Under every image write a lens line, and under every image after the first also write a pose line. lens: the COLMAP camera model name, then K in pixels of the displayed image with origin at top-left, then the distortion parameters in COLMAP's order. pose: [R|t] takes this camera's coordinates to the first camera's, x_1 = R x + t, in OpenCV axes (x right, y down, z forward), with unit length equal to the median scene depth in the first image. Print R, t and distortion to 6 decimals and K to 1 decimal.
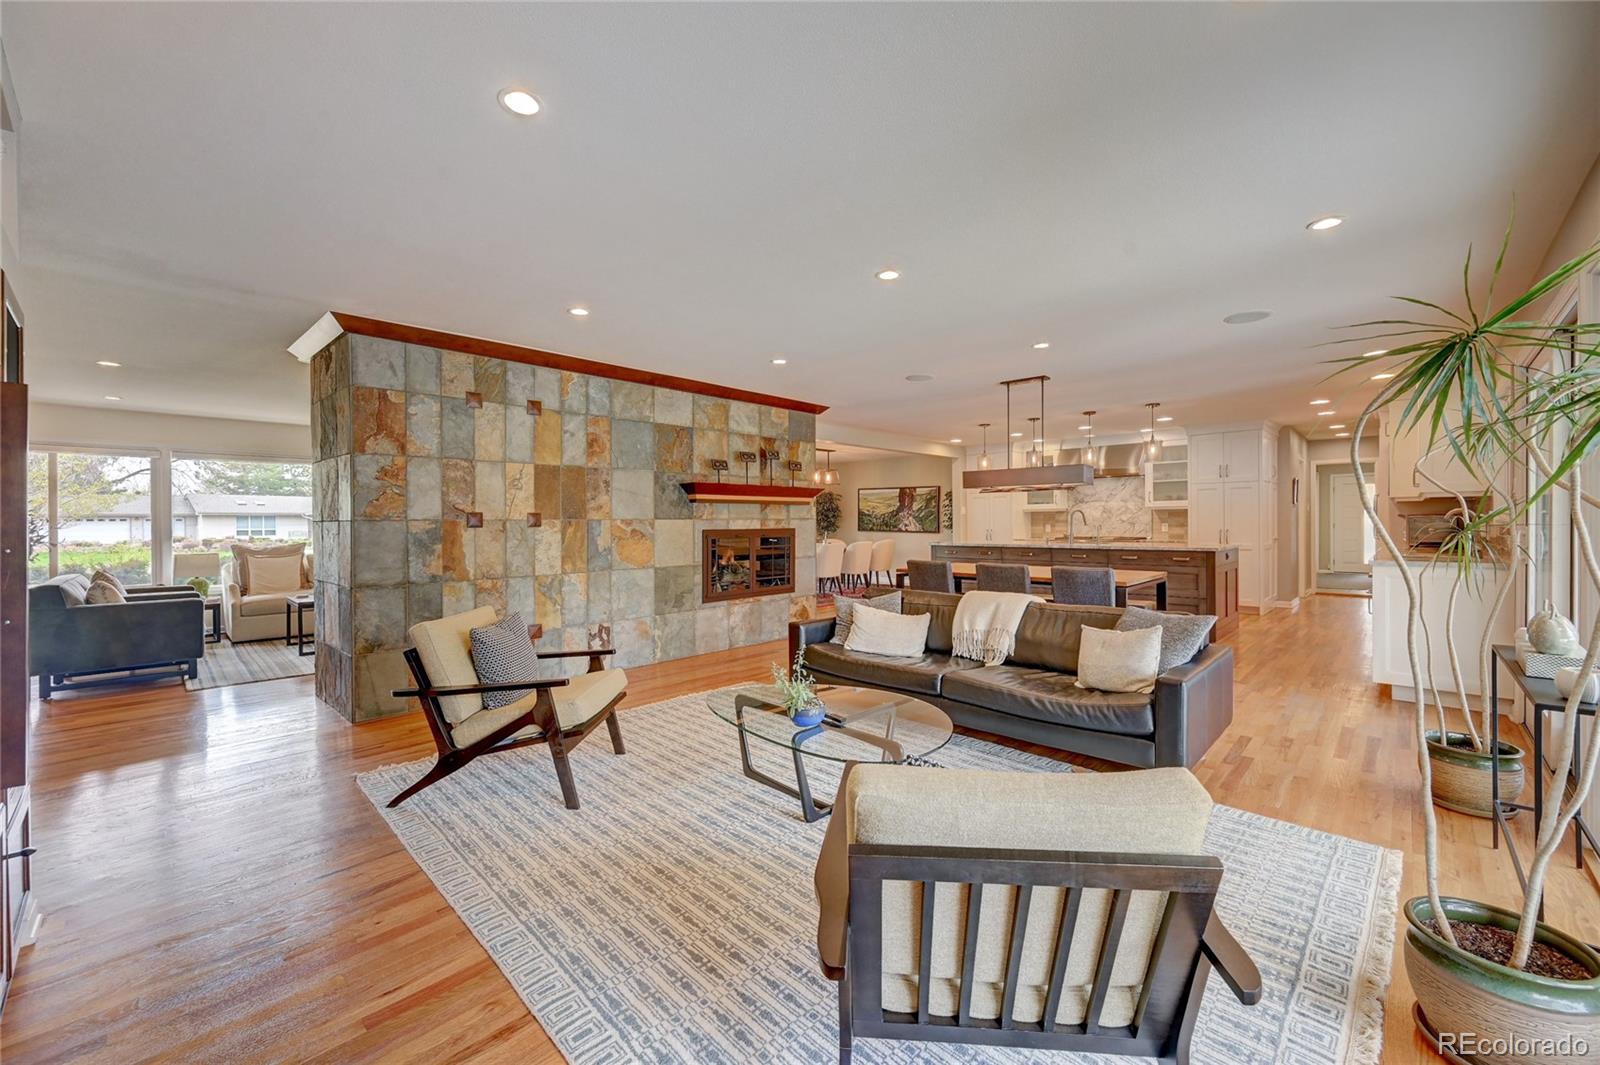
lens RADIAL K [[613.7, 0, 775.0], [0, 613.7, 525.2], [0, 0, 1]] dist [0.000054, -0.000002]
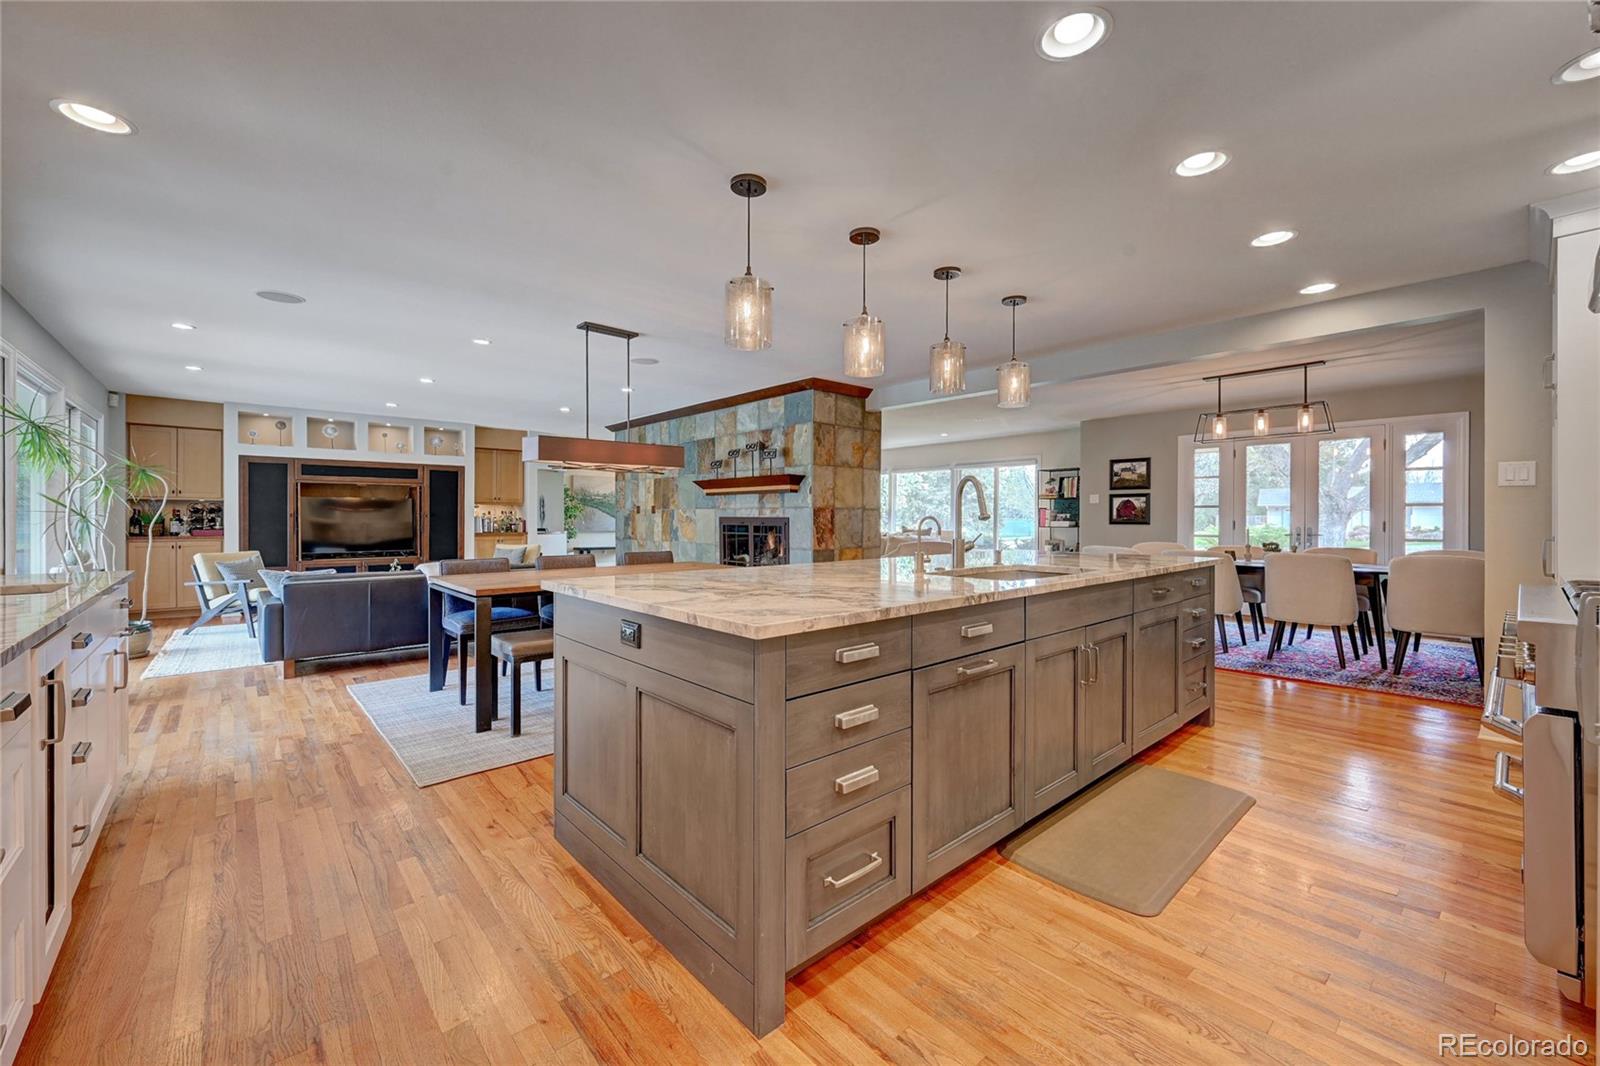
lens RADIAL K [[655.6, 0, 803.2], [0, 655.6, 516.5], [0, 0, 1]] dist [0.000917, 0.000222]
pose [[-0.040526, 0.007701, -0.999149, 1.109587], [-0.005247, 0.999955, 0.007920, -0.004613], [0.999165, 0.005563, -0.040484, 1.120349]]
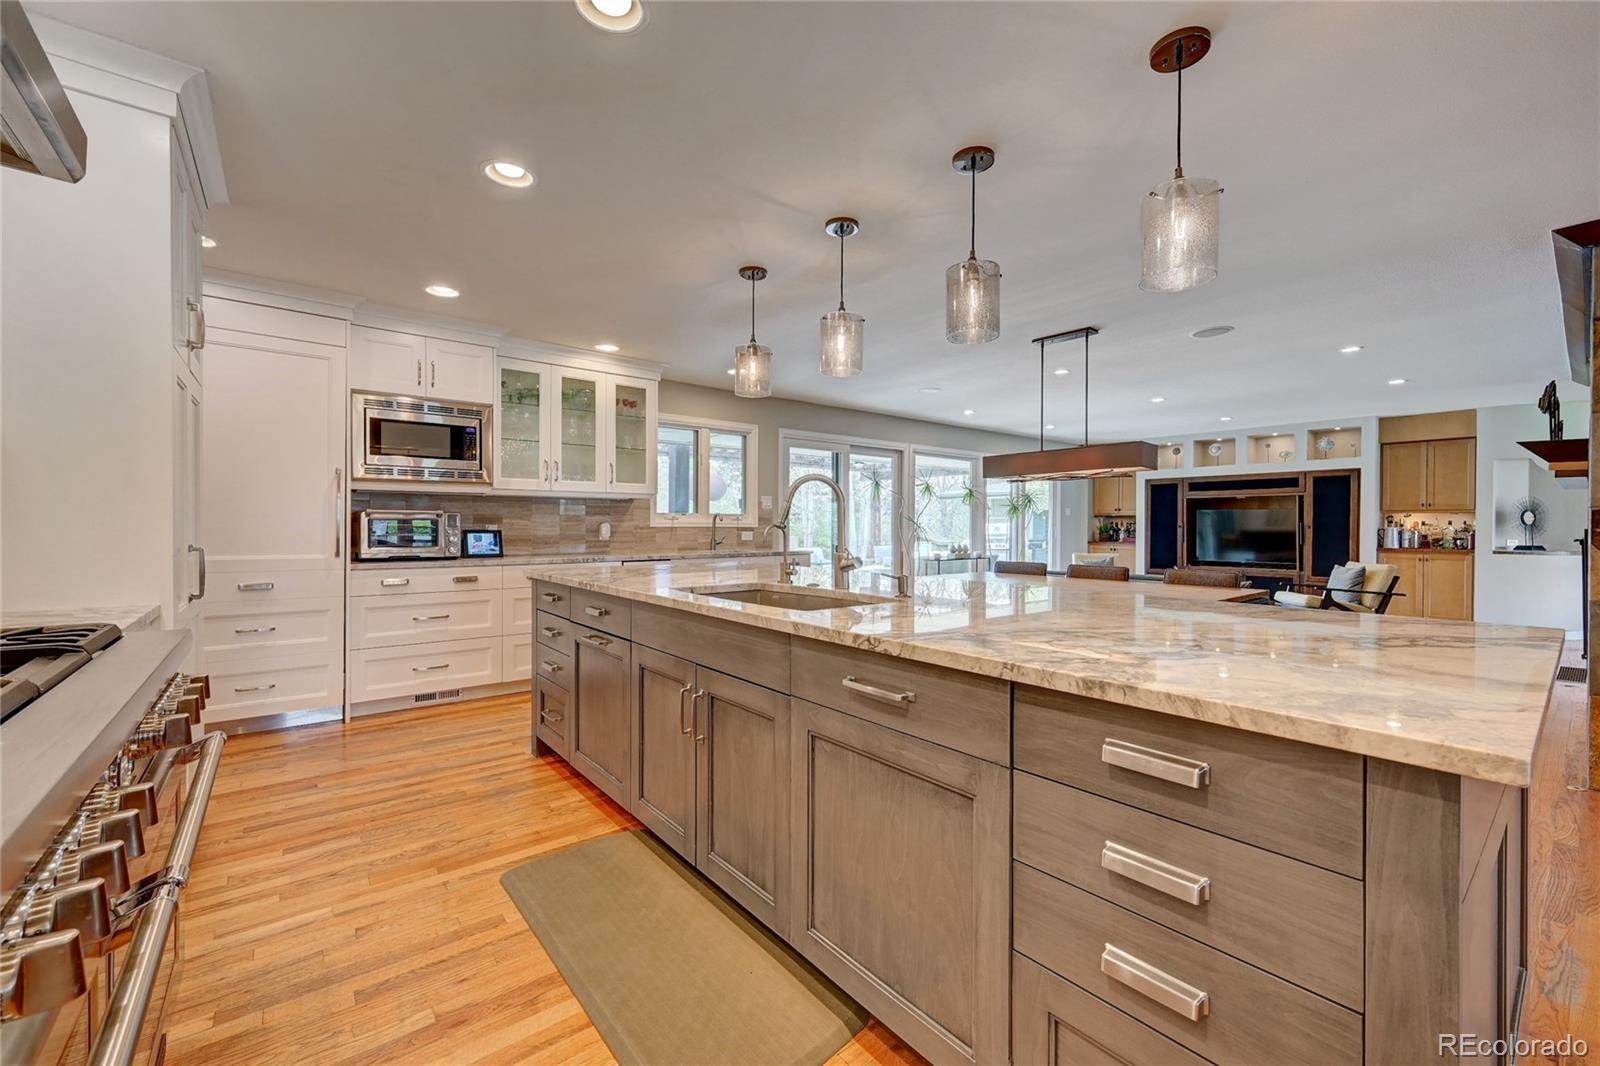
lens RADIAL K [[638.1, 0, 804.3], [0, 638.1, 526.8], [0, 0, 1]] dist [-0.000675, -0.000169]
pose [[-0.995128, 0.003883, 0.098519, 0.577385], [0.004297, 0.999983, 0.003988, -0.001052], [-0.098502, 0.004392, -0.995127, 1.615580]]
